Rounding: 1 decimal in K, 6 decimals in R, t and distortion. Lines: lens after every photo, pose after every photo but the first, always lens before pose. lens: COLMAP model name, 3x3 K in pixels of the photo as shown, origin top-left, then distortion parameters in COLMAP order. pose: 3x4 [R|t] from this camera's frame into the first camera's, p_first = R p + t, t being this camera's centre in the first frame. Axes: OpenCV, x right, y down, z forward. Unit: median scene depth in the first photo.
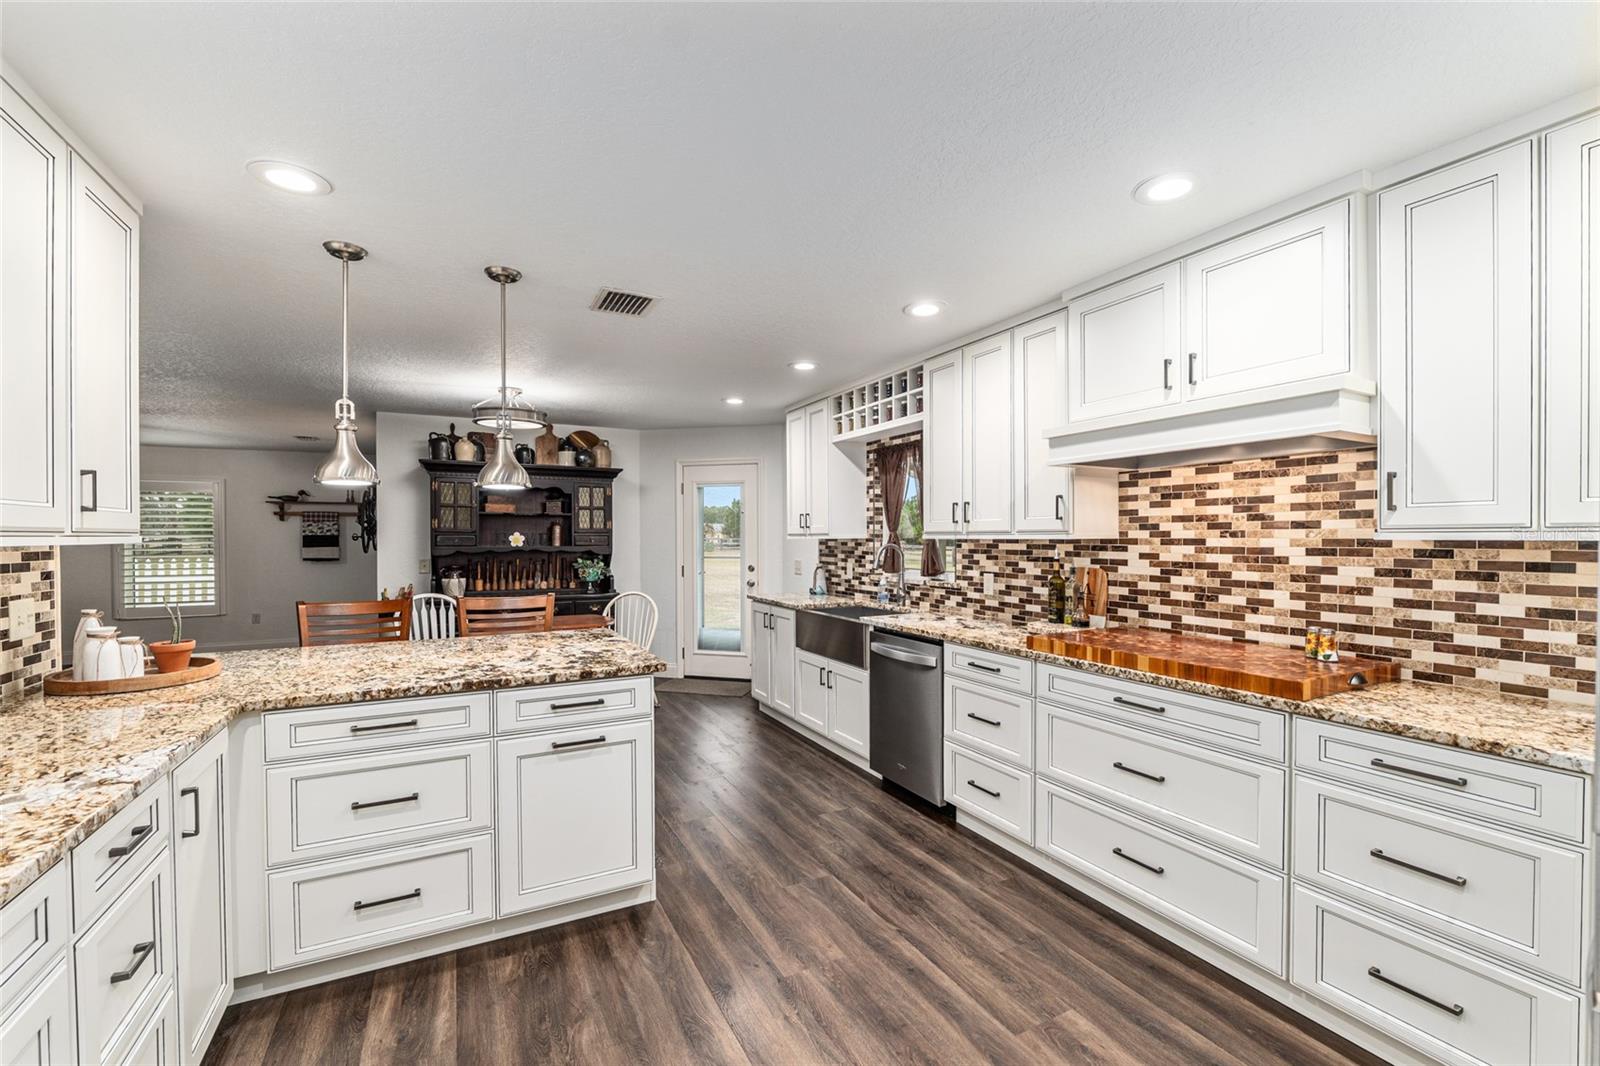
lens RADIAL K [[651.1, 0, 800.6], [0, 651.1, 540.3], [0, 0, 1]] dist [-0.013500, -0.000006]
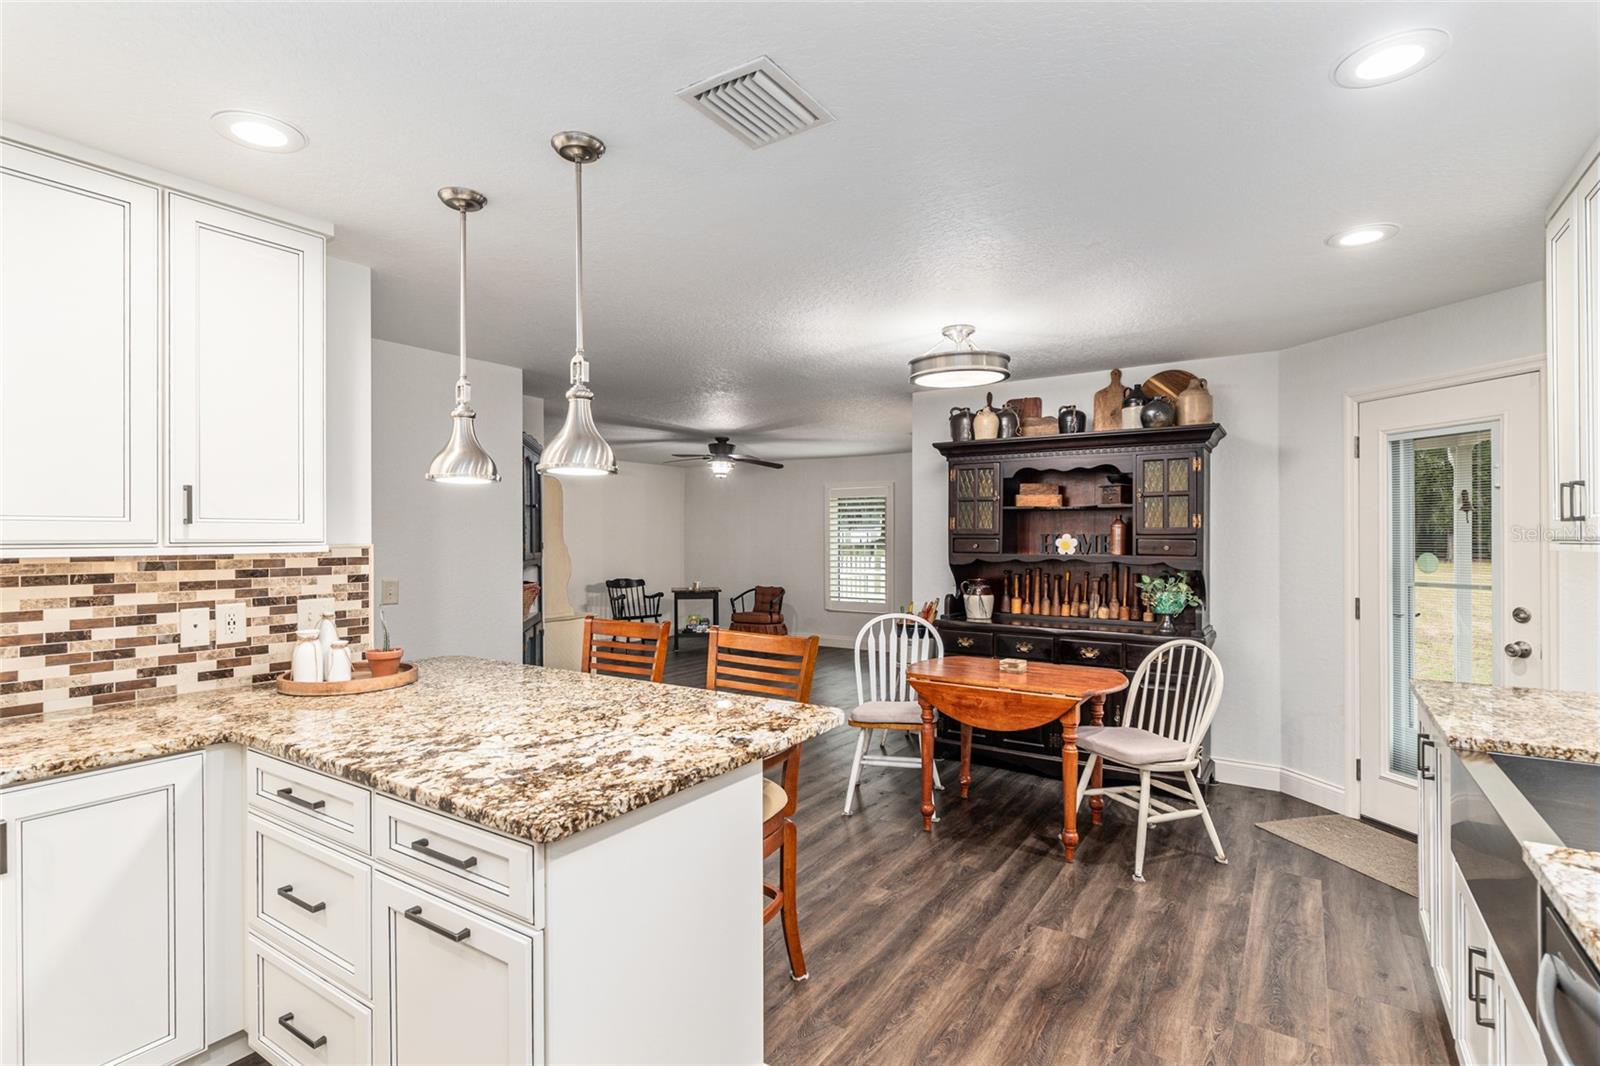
lens RADIAL K [[765.6, 0, 799.5], [0, 765.6, 536.1], [0, 0, 1]] dist [0.000331, -0.000045]
pose [[0.485819, -0.001660, -0.874058, 0.224481], [-0.002883, 0.999990, -0.003502, -0.009987], [0.874055, 0.004221, 0.485809, 0.562877]]
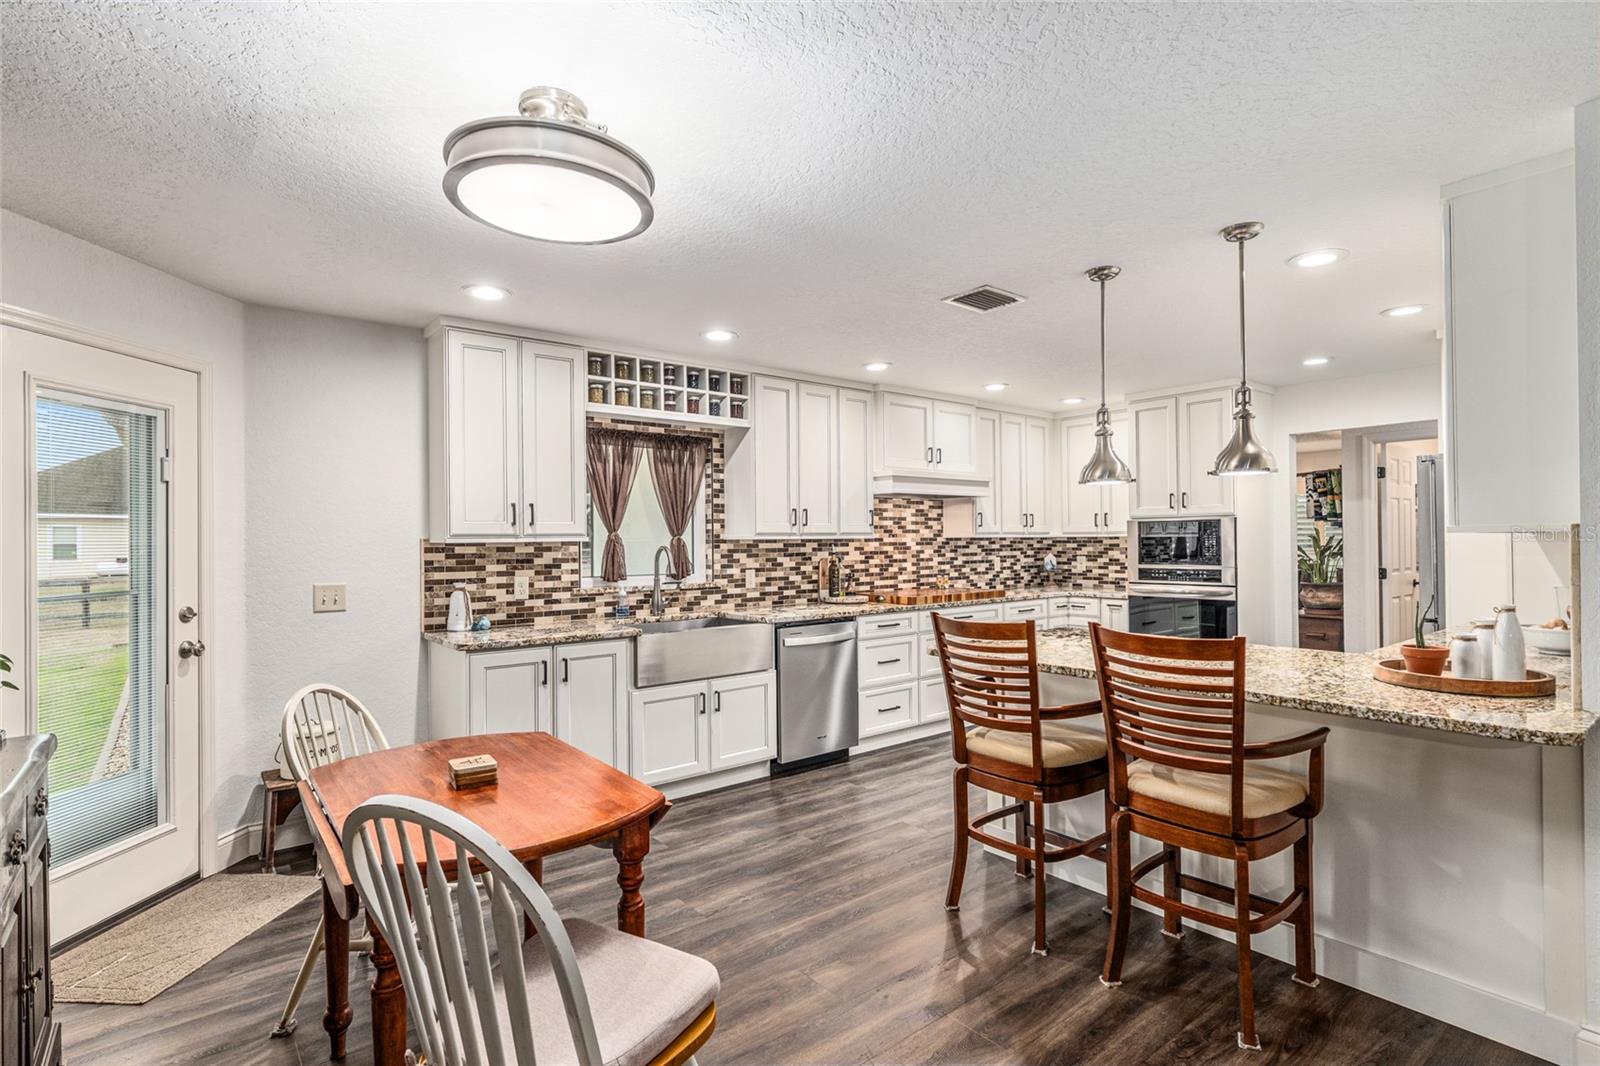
lens RADIAL K [[765.6, 0, 799.5], [0, 765.6, 536.1], [0, 0, 1]] dist [0.000331, -0.000045]
pose [[-0.181357, 0.006669, 0.983395, -1.062225], [0.013517, 0.999899, -0.004288, -0.001303], [-0.983324, 0.012515, -0.181429, 1.160634]]
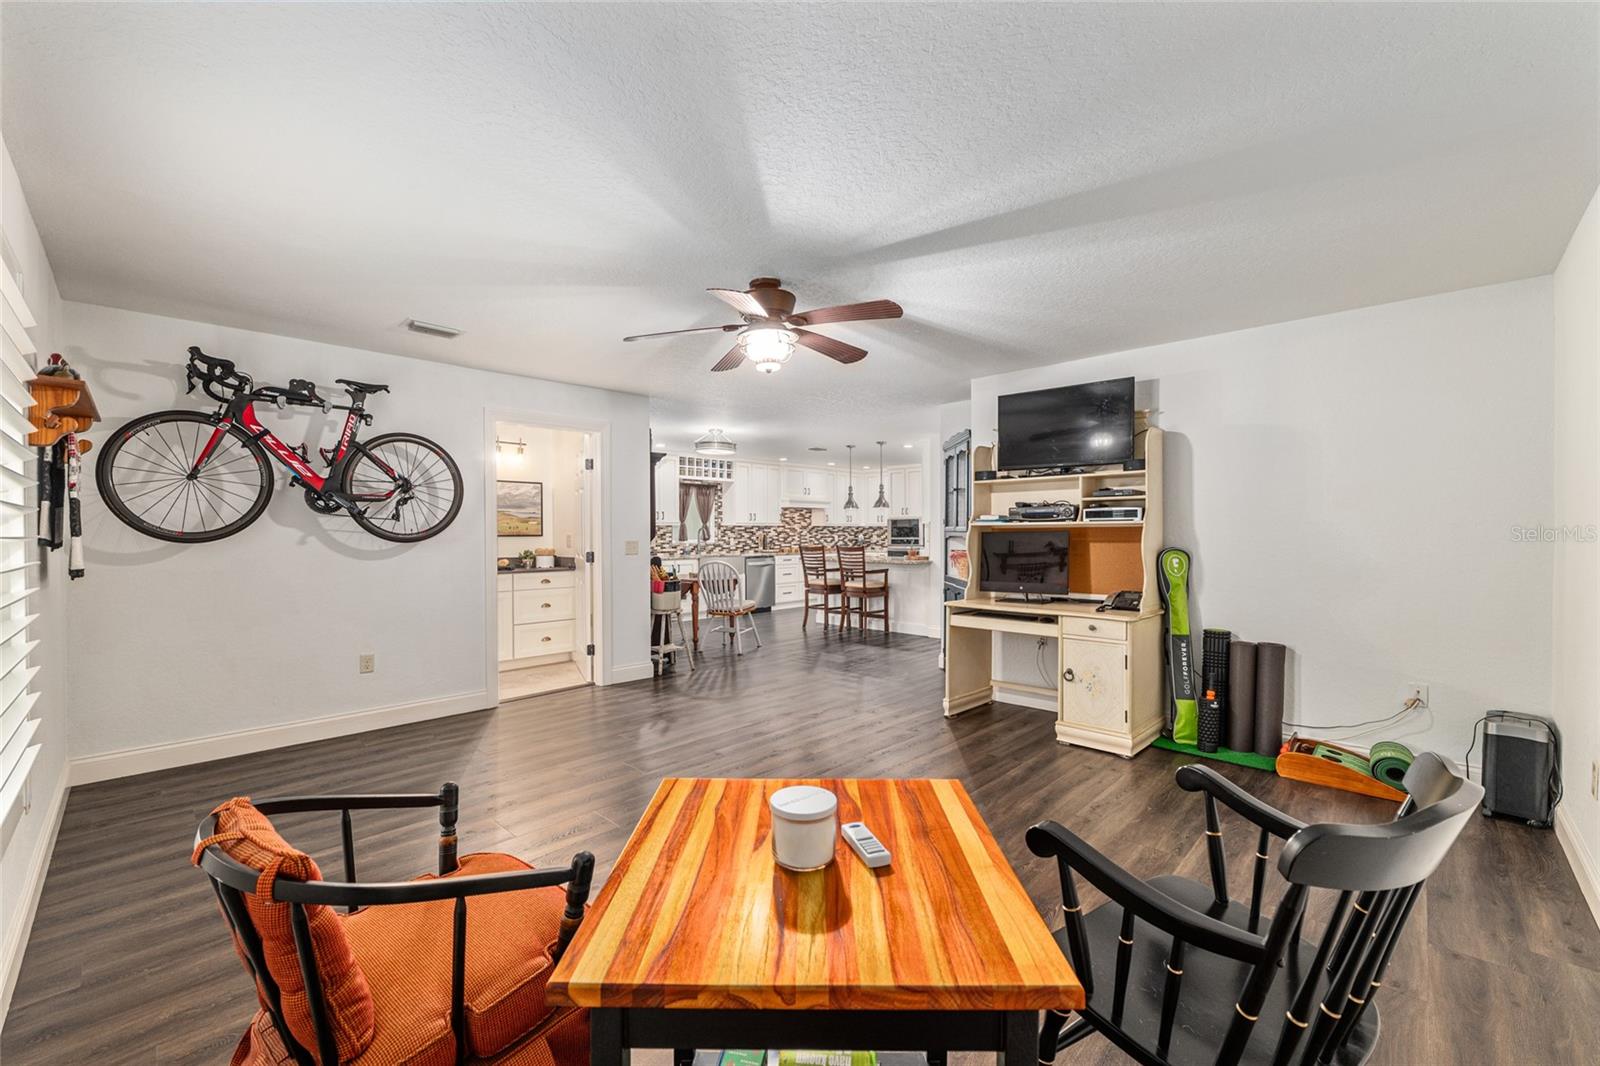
lens RADIAL K [[651.1, 0, 800.6], [0, 651.1, 540.3], [0, 0, 1]] dist [-0.013500, -0.000006]
pose [[-0.309056, -0.010867, 0.950982, -2.529795], [0.008099, 0.999868, 0.014058, 0.023802], [-0.951009, 0.012046, -0.308927, 1.598487]]
